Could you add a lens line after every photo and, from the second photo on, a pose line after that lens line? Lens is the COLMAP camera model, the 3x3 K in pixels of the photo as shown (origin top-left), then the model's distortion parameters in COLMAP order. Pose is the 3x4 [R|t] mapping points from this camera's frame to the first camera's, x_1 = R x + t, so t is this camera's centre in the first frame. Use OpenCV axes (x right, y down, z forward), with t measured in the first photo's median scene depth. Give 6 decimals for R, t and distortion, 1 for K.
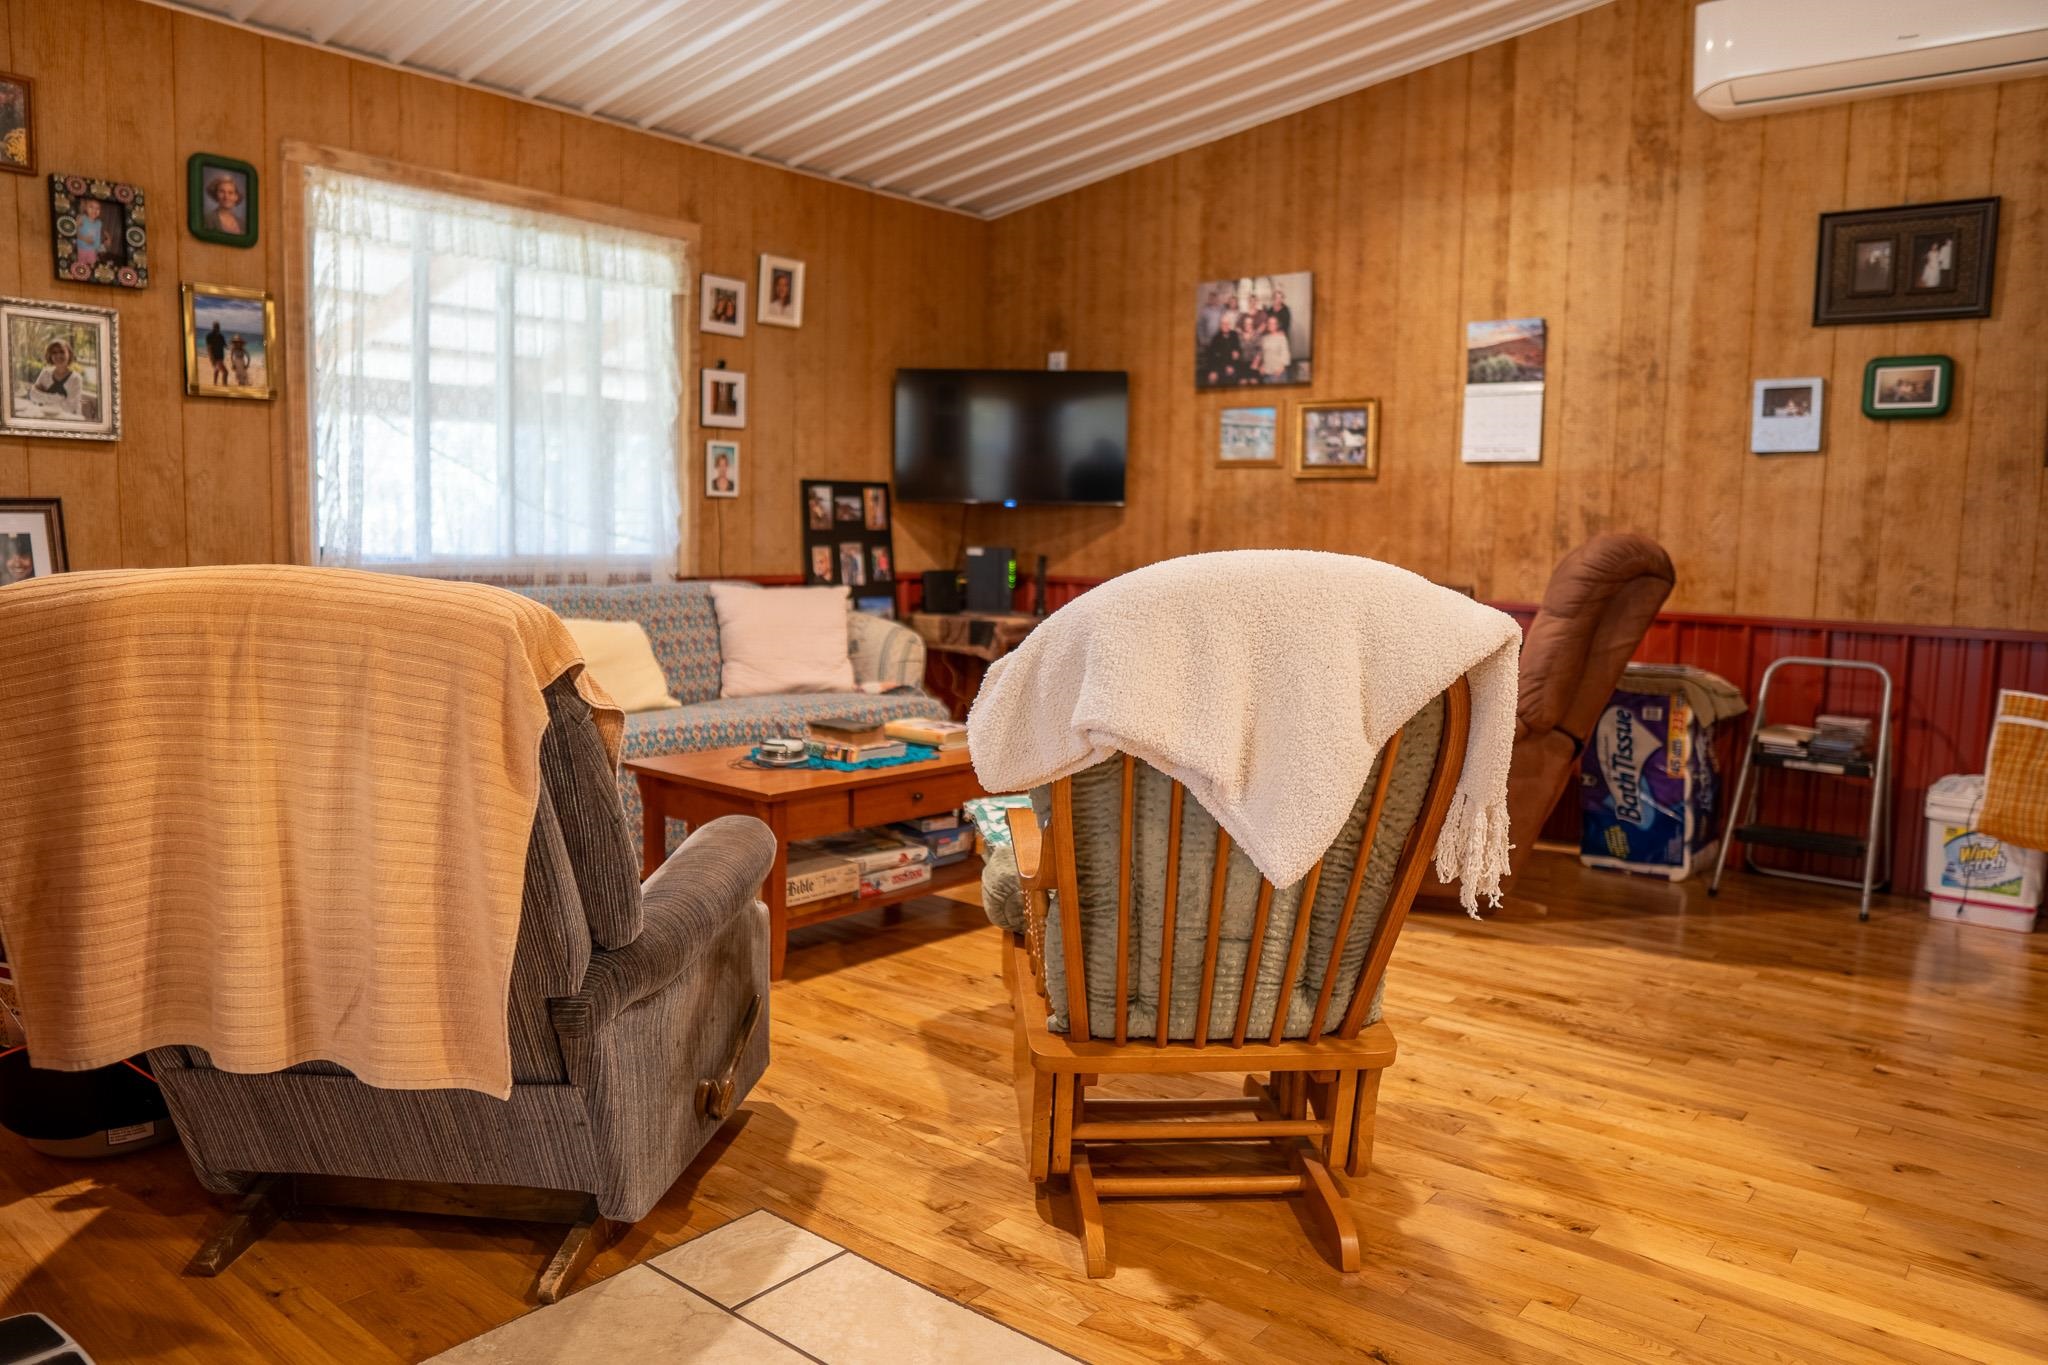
lens RADIAL K [[1446.2, 0, 1020.5], [0, 1446.2, 688.5], [0, 0, 1]] dist [-0.107365, 0.069674]
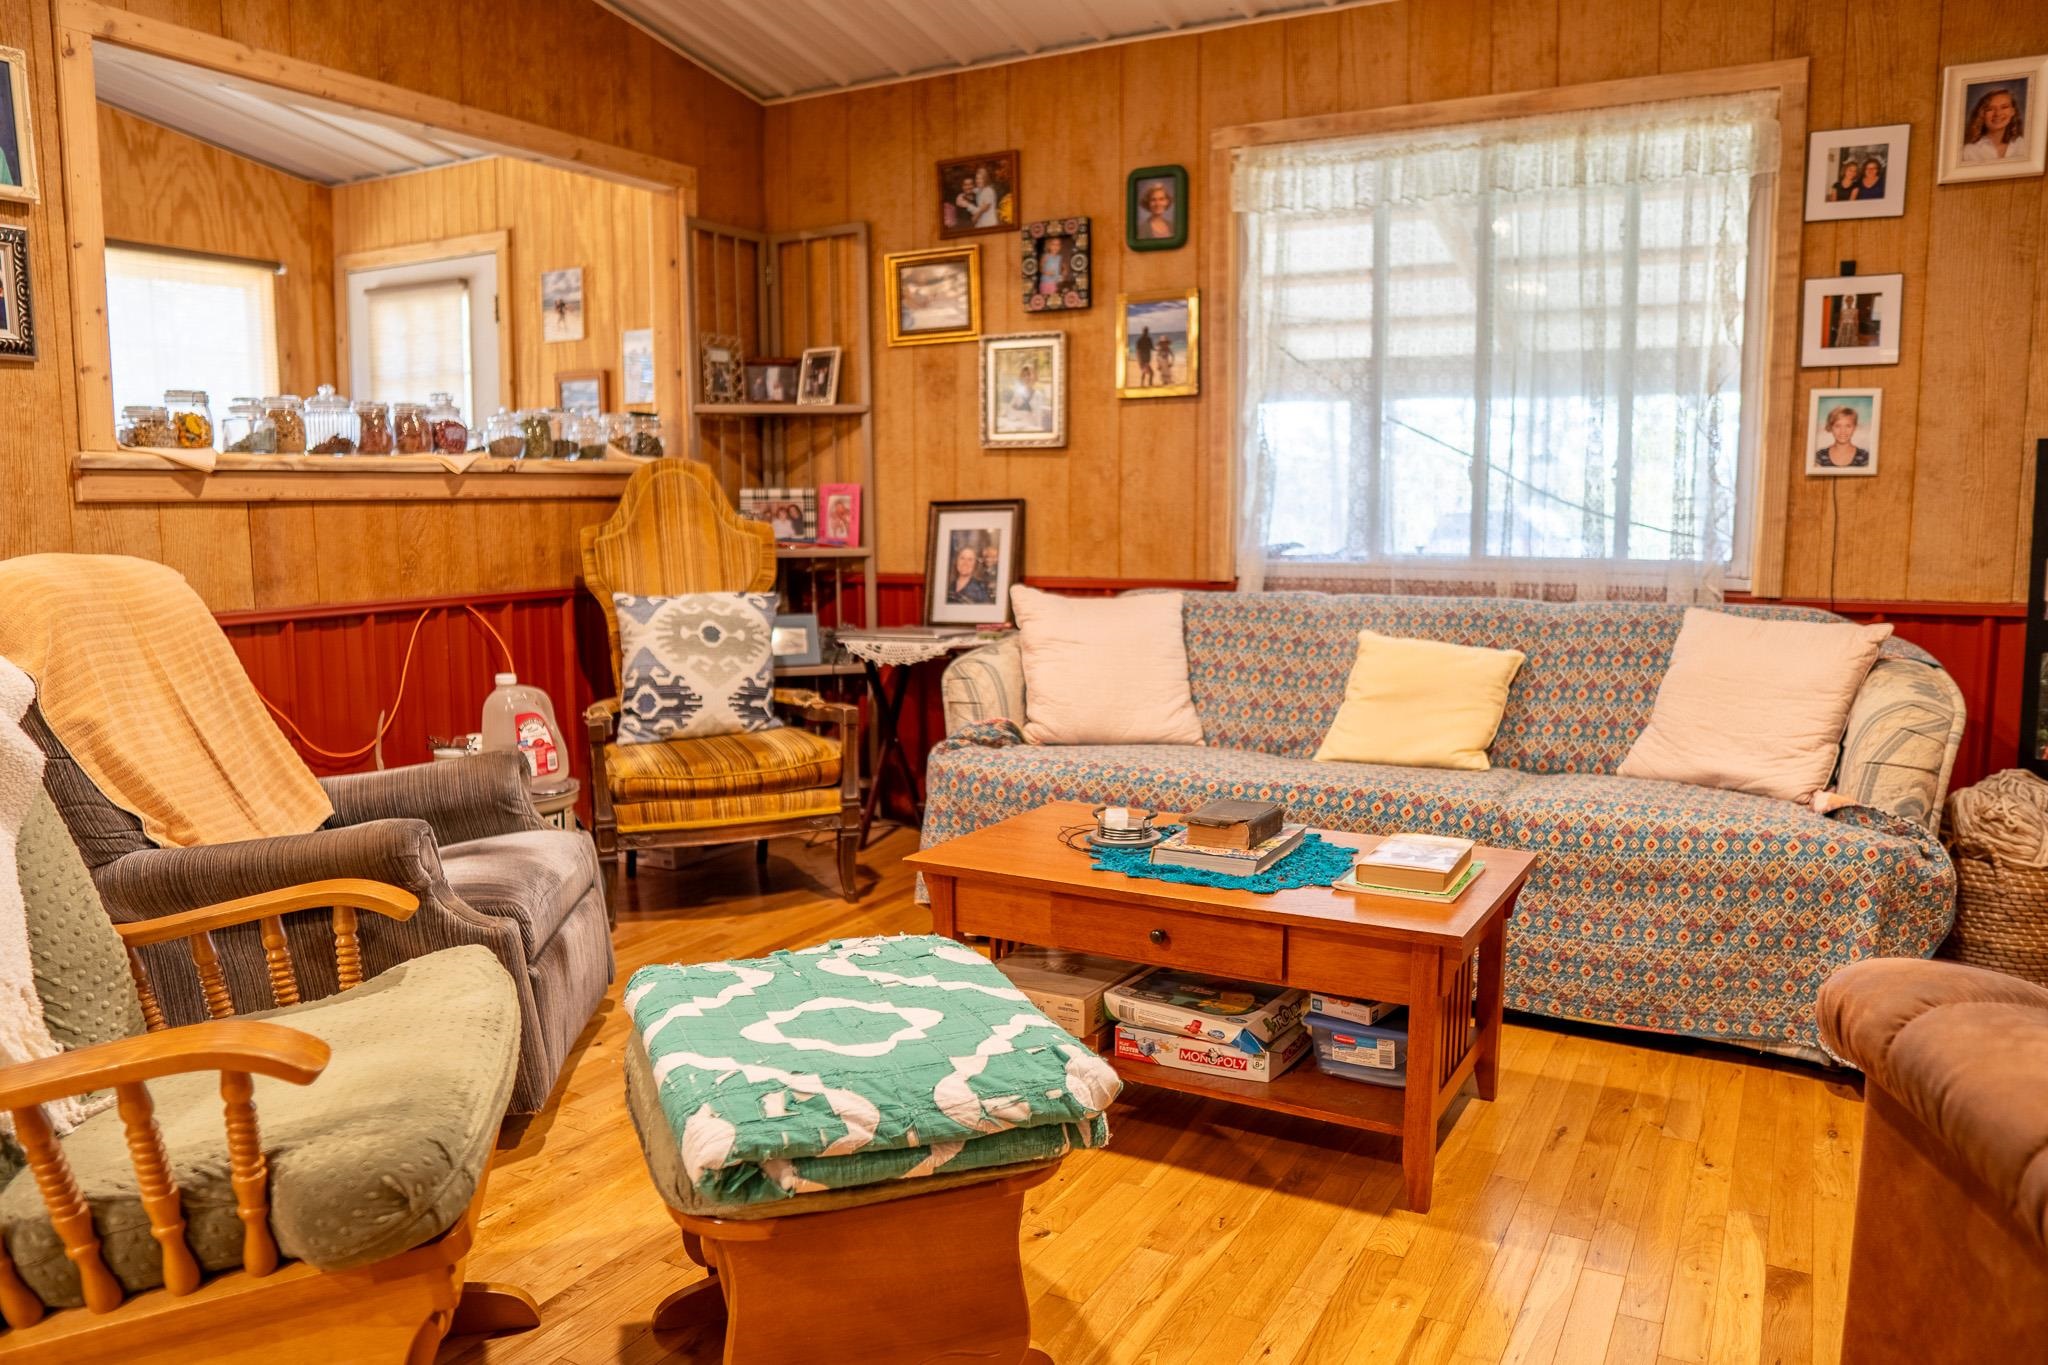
lens RADIAL K [[1446.2, 0, 1020.0], [0, 1446.2, 691.2], [0, 0, 1]] dist [-0.107365, 0.069674]
pose [[0.171502, 0.102254, -0.979863, 0.394924], [-0.102926, 0.991016, 0.085403, -0.060125], [0.979792, 0.086207, 0.180486, 0.599317]]
